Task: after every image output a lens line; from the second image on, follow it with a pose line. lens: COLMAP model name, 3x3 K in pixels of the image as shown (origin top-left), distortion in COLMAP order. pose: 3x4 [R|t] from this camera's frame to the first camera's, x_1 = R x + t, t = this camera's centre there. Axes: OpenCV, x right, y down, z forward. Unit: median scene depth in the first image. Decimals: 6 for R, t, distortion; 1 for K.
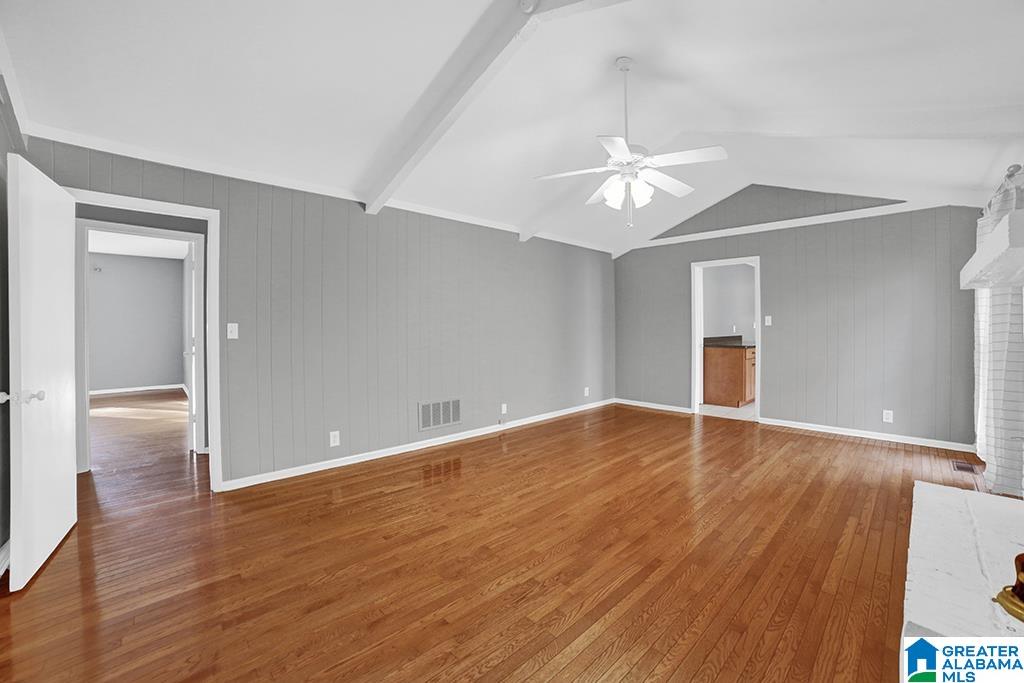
lens RADIAL K [[409.7, 0, 511.5], [0, 409.7, 323.5], [0, 0, 1]] dist [-0.000343, 0.000007]
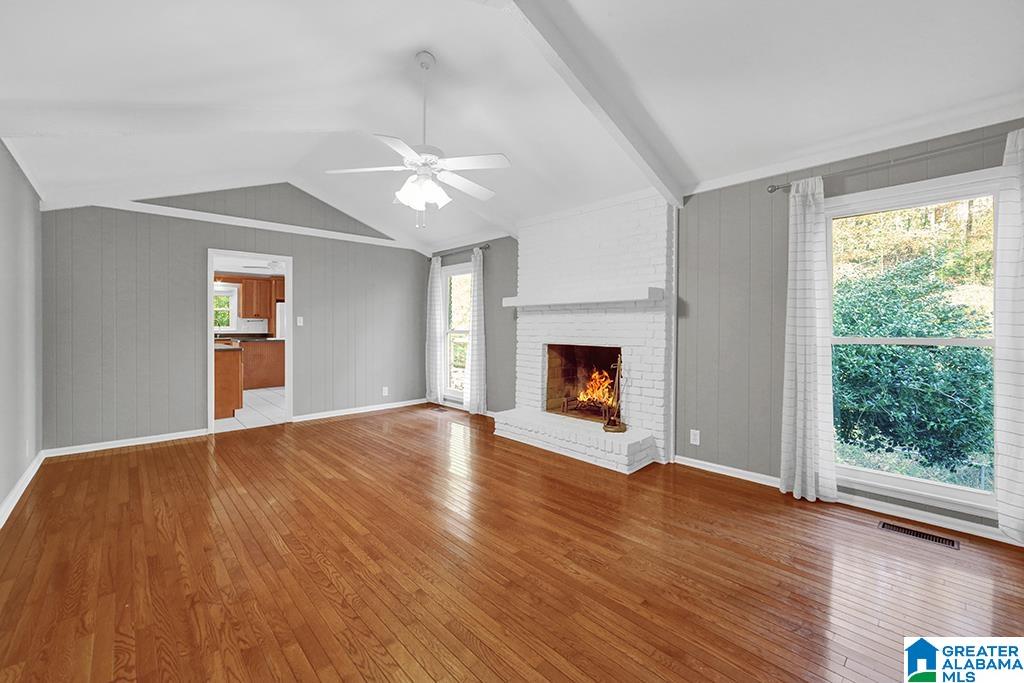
lens RADIAL K [[417.2, 0, 511.8], [0, 417.2, 333.1], [0, 0, 1]] dist [-0.001344, -0.000064]
pose [[0.029961, -0.005246, 0.999537, -0.639462], [0.003515, 0.999981, 0.005143, 0.029494], [-0.999545, 0.003359, 0.029978, 0.691127]]
